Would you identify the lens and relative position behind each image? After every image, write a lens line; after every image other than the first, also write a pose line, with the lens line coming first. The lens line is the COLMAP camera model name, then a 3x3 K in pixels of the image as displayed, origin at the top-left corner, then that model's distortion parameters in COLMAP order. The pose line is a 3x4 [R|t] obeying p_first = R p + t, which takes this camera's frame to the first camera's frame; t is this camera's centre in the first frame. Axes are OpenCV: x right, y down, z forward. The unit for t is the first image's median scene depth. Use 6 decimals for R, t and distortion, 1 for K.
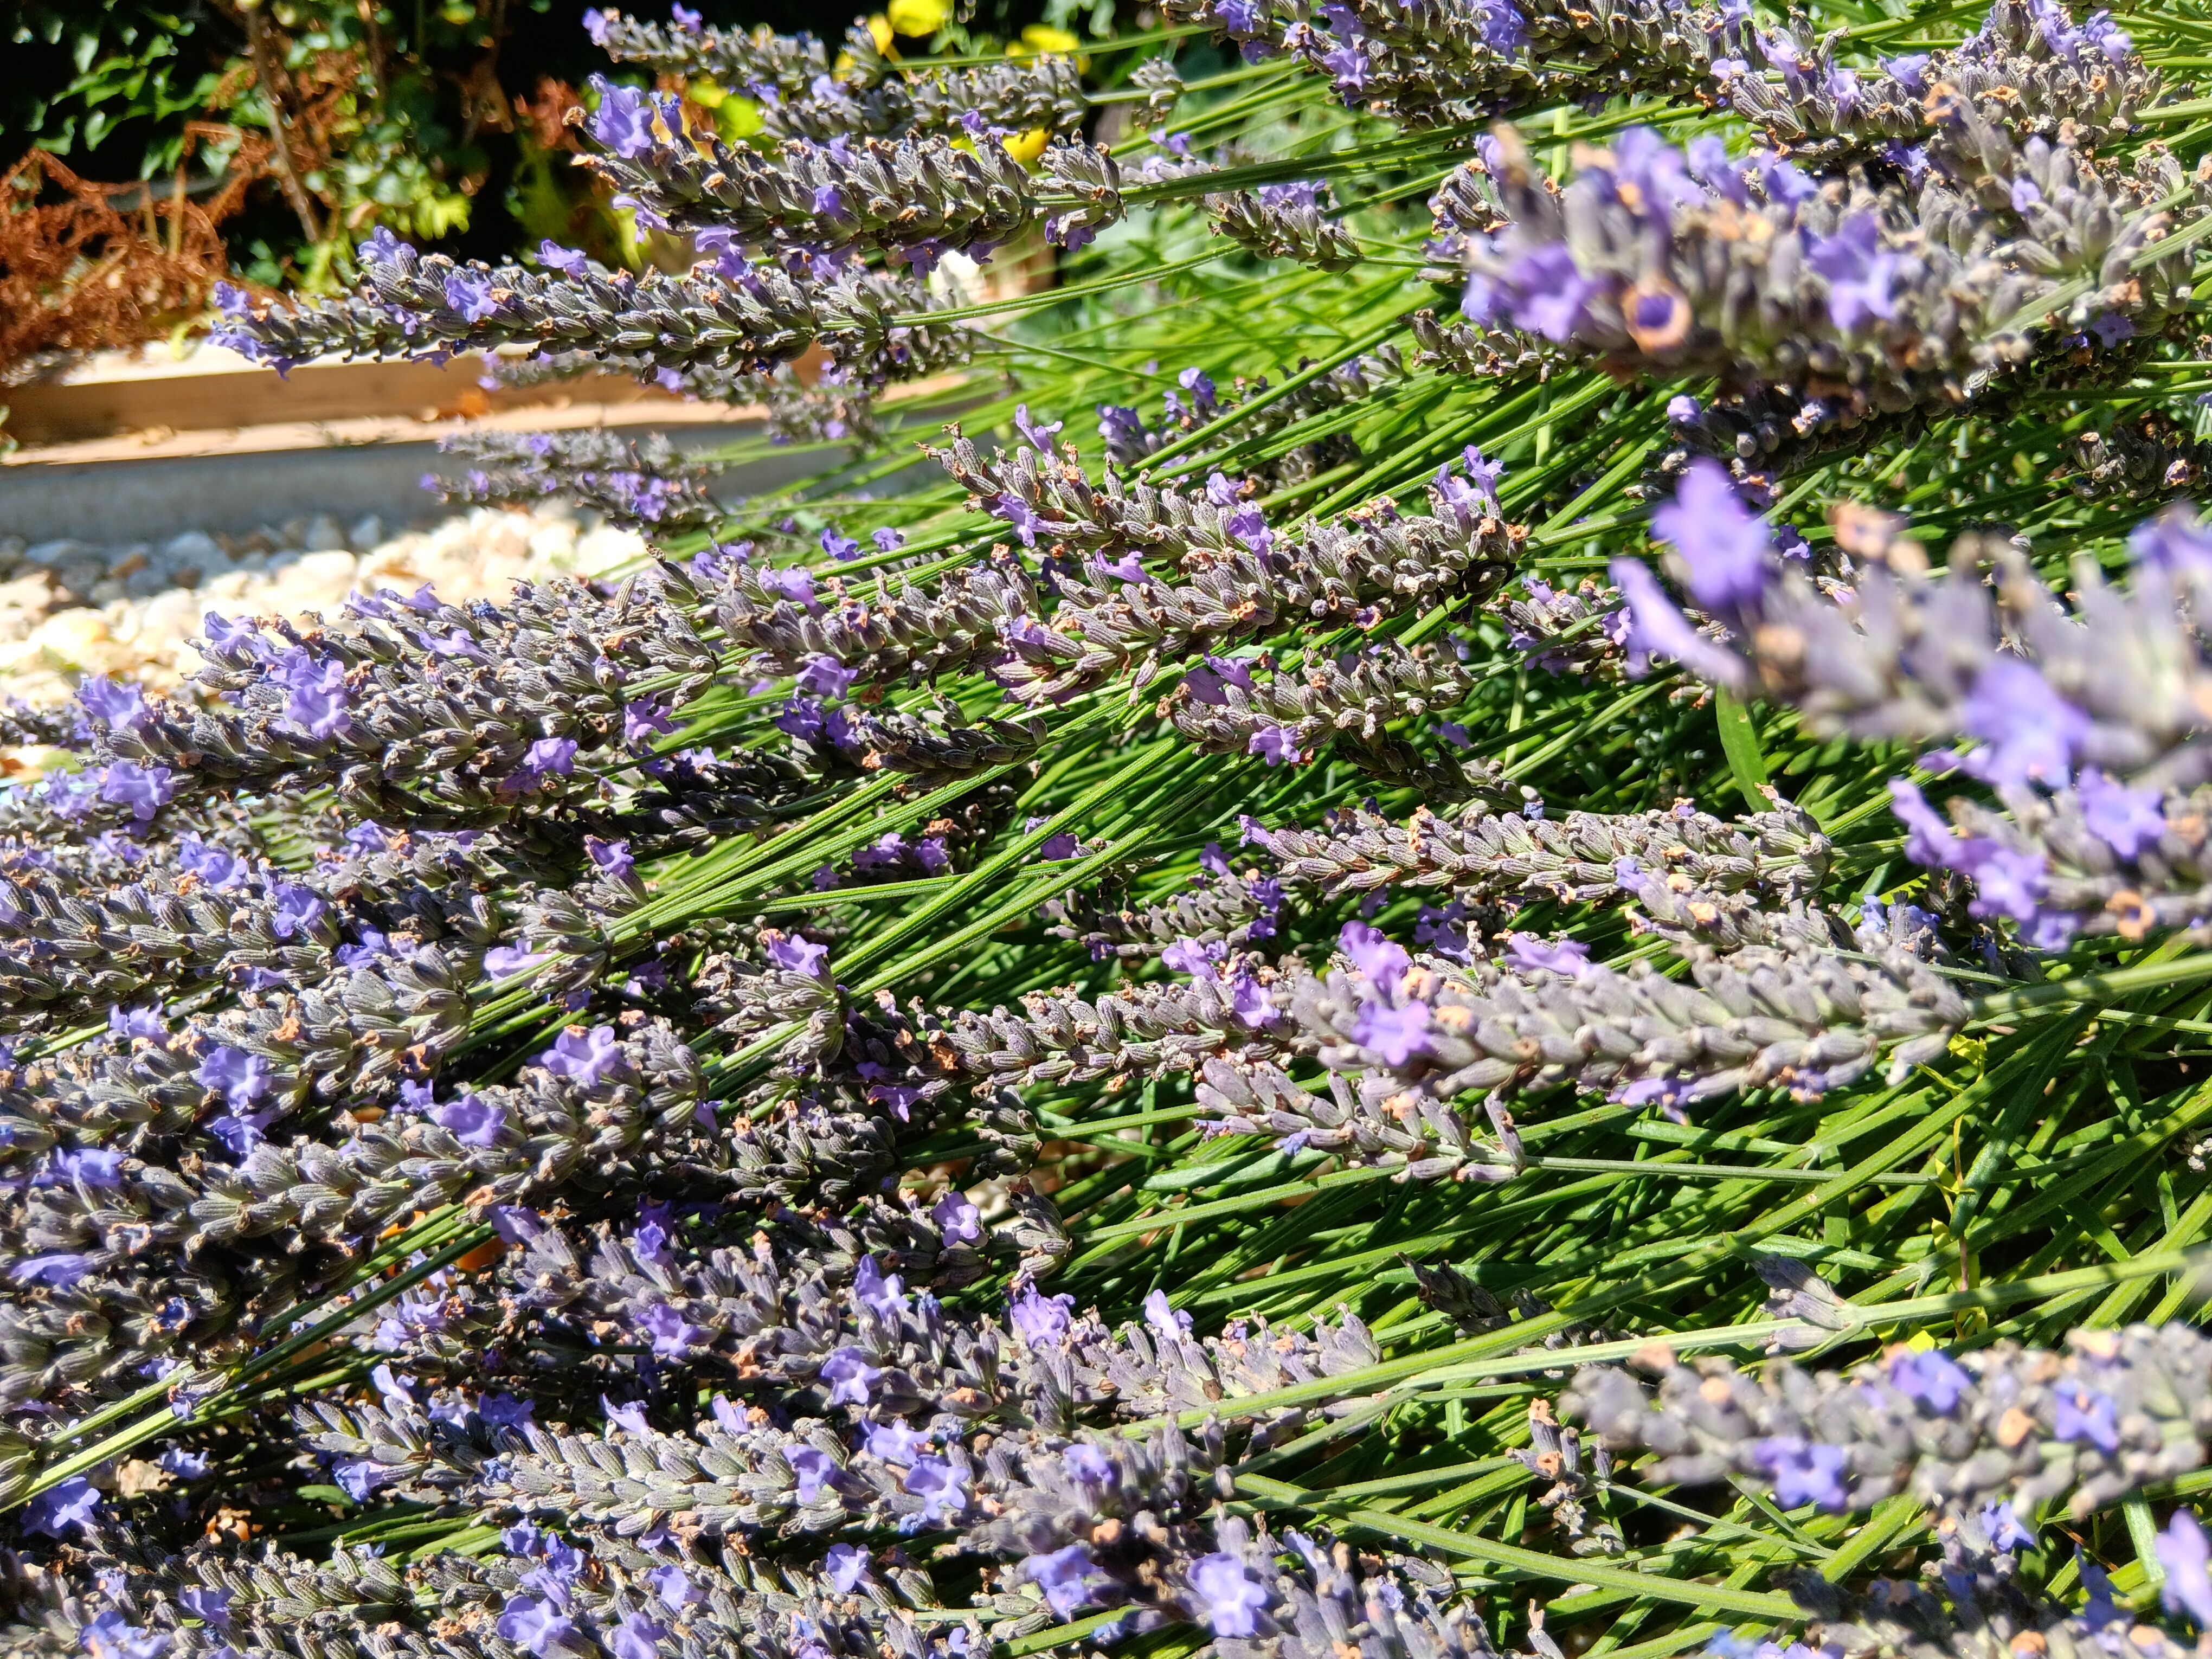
lens RADIAL K [[1674.5, 0, 1110.1], [0, 1674.5, 837.2], [0, 0, 1]] dist [0.046319, -0.102509]
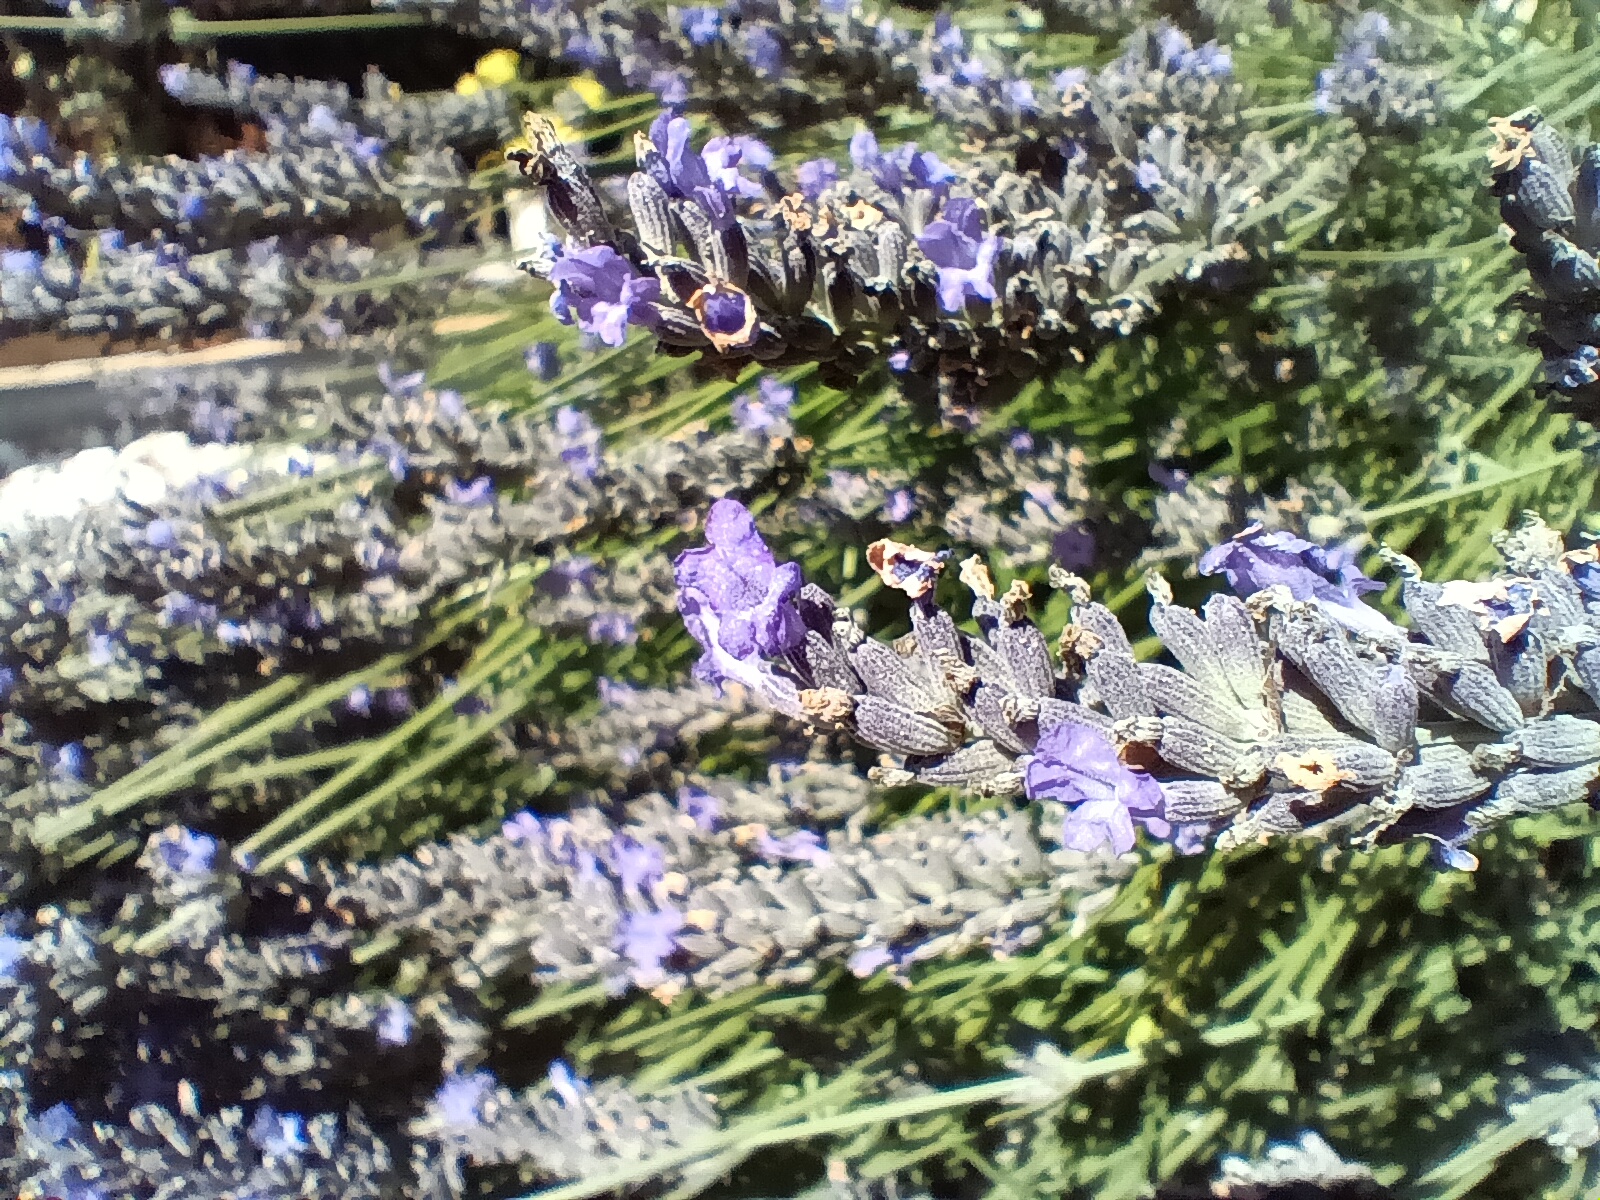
lens RADIAL K [[1070.4, 0, 796.4], [0, 1070.4, 598.2], [0, 0, 1]] dist [0.000940, -0.082069]
pose [[0.990719, -0.065313, 0.119202, 0.138086], [0.064678, 0.997864, 0.009192, -0.076159], [-0.119548, -0.001397, 0.992827, 0.200003]]
